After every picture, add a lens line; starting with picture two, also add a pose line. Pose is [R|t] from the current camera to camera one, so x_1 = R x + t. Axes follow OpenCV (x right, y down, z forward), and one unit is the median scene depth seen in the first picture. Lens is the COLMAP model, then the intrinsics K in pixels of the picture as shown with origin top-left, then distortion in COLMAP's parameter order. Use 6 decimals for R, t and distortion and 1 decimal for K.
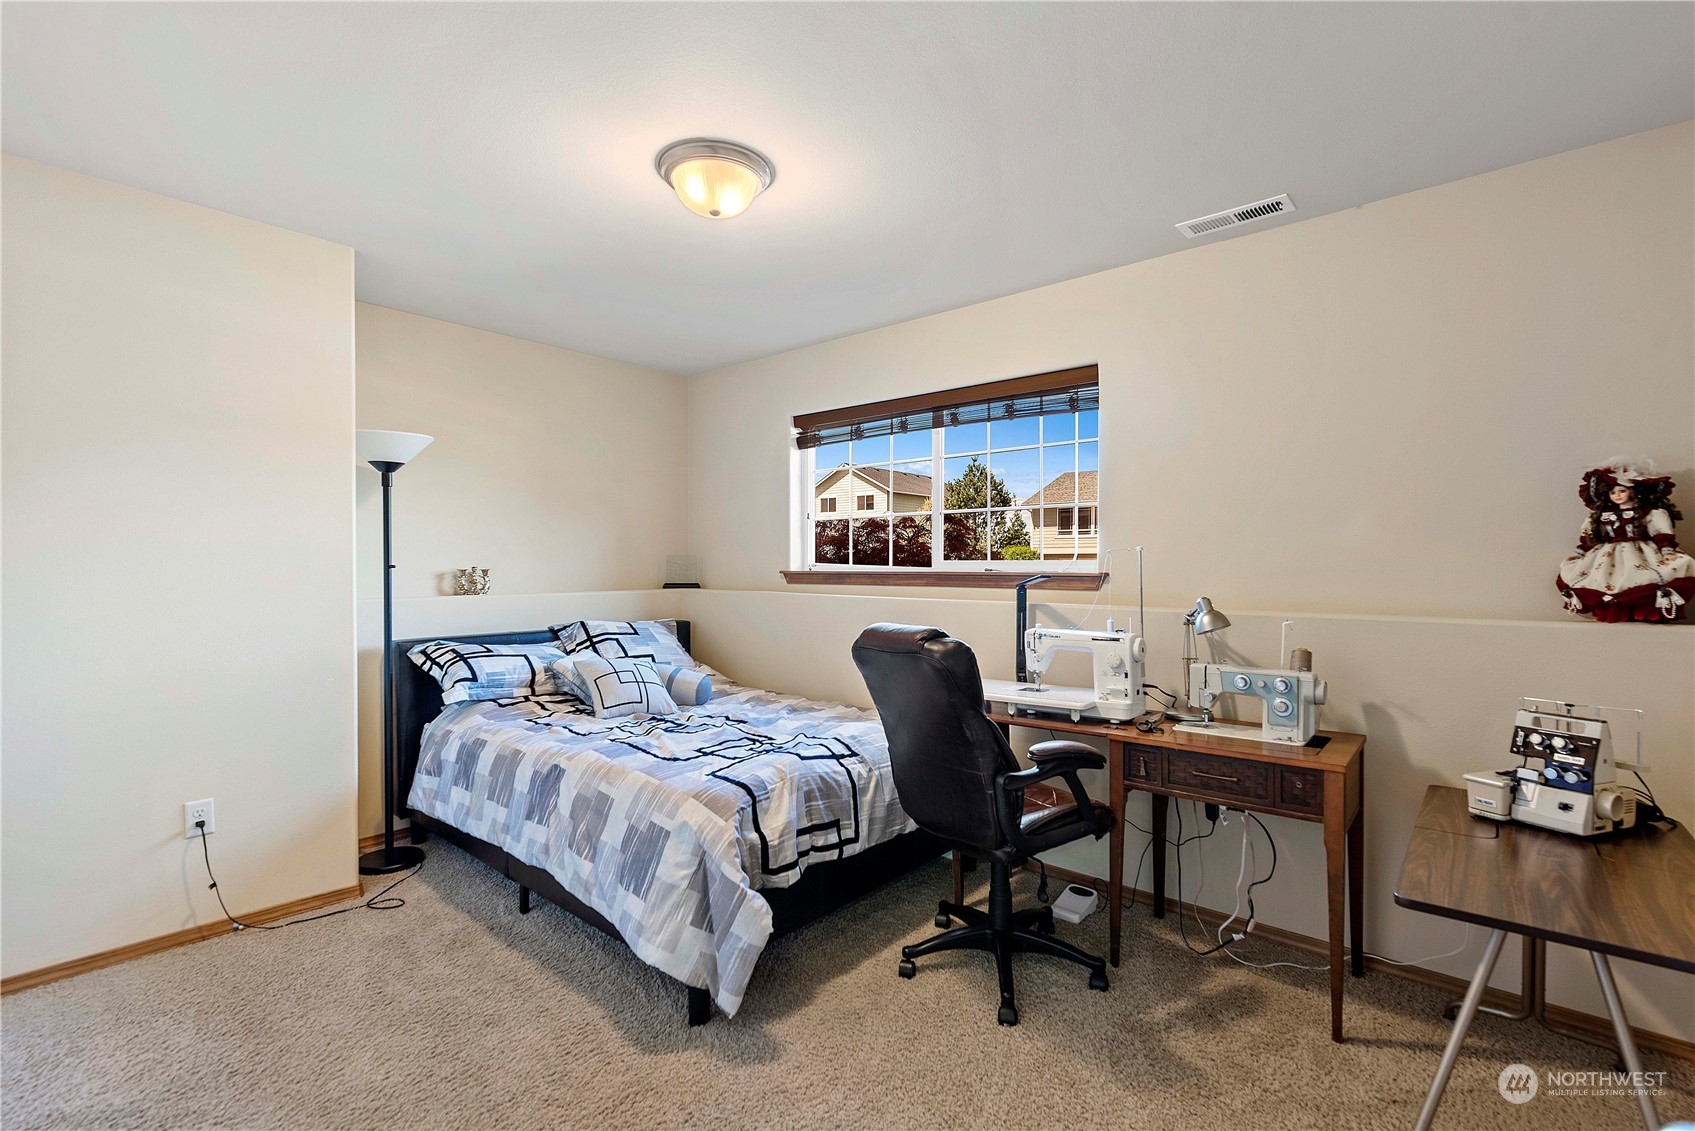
lens RADIAL K [[780.3, 0, 841.4], [0, 780.3, 560.2], [0, 0, 1]] dist [-0.003846, 0.000759]
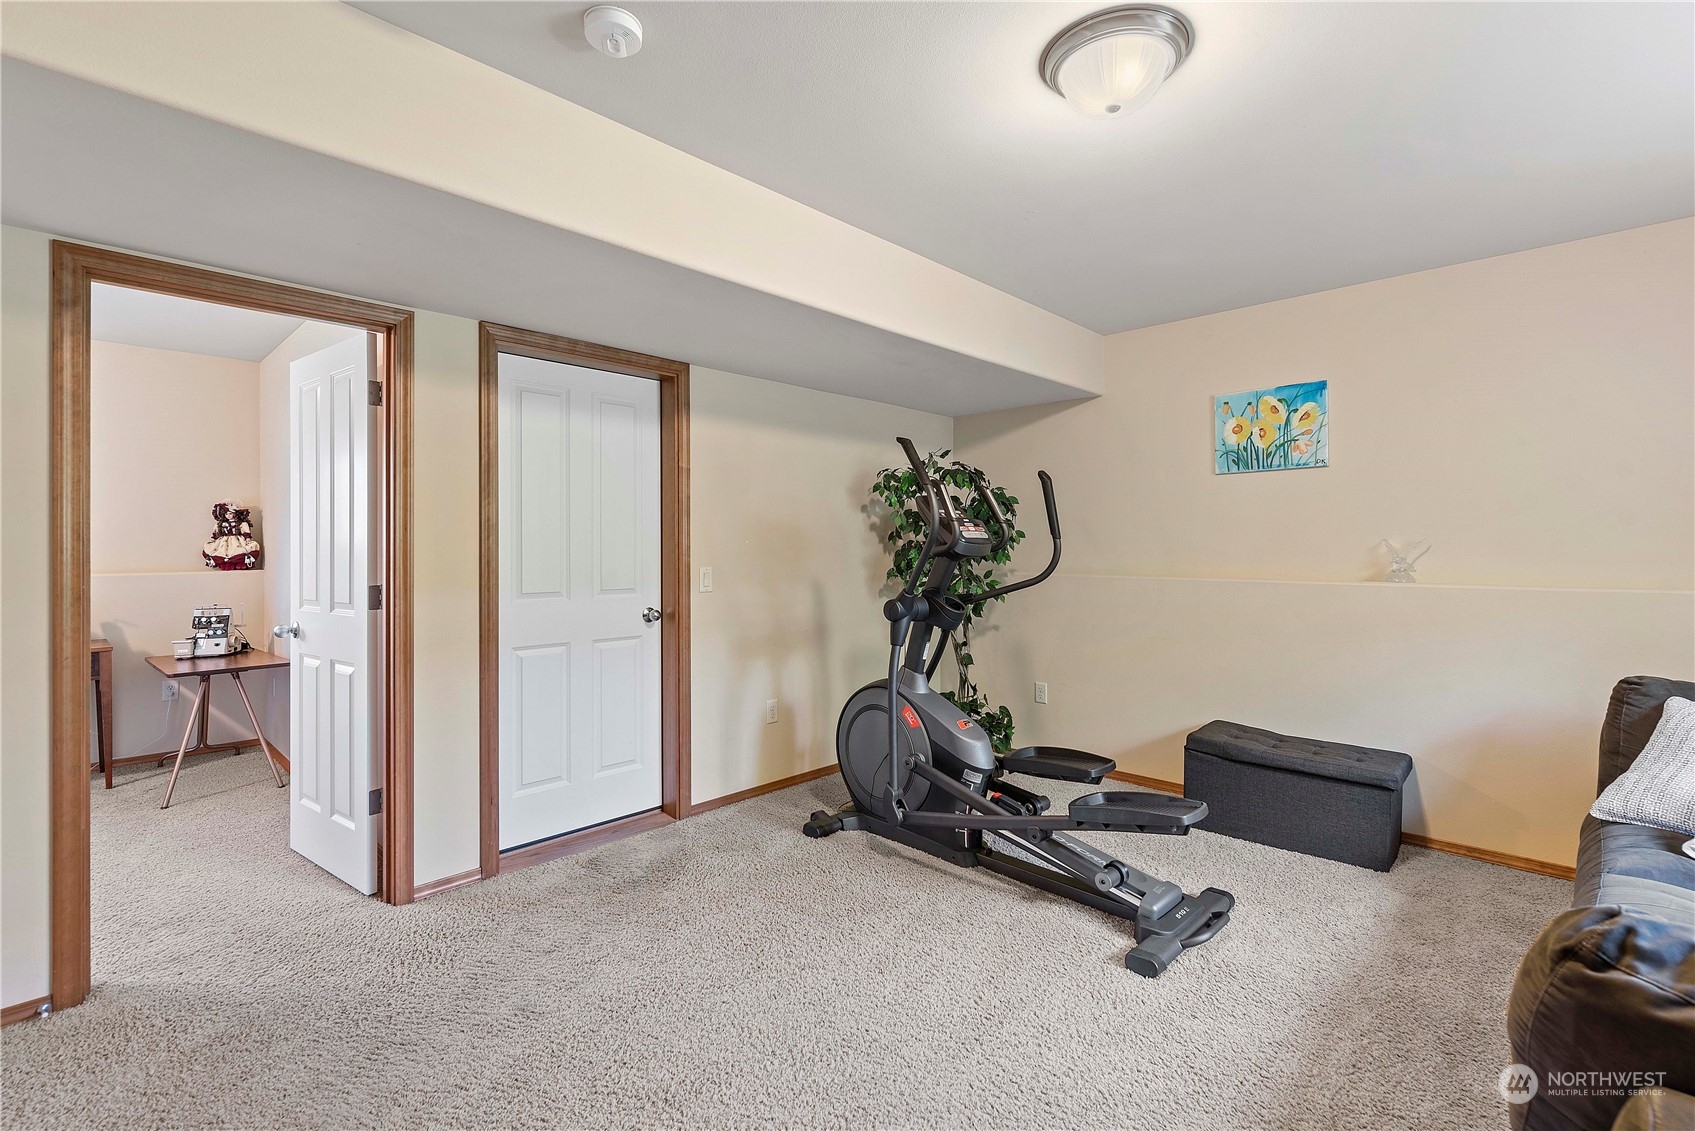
lens RADIAL K [[743.3, 0, 856.3], [0, 743.3, 560.3], [0, 0, 1]] dist [0.000744, 0.000911]
pose [[0.033581, -0.024681, 0.999131, -1.198859], [-0.000223, 0.999695, 0.024702, -0.005598], [-0.999436, -0.001052, 0.033565, -0.976984]]
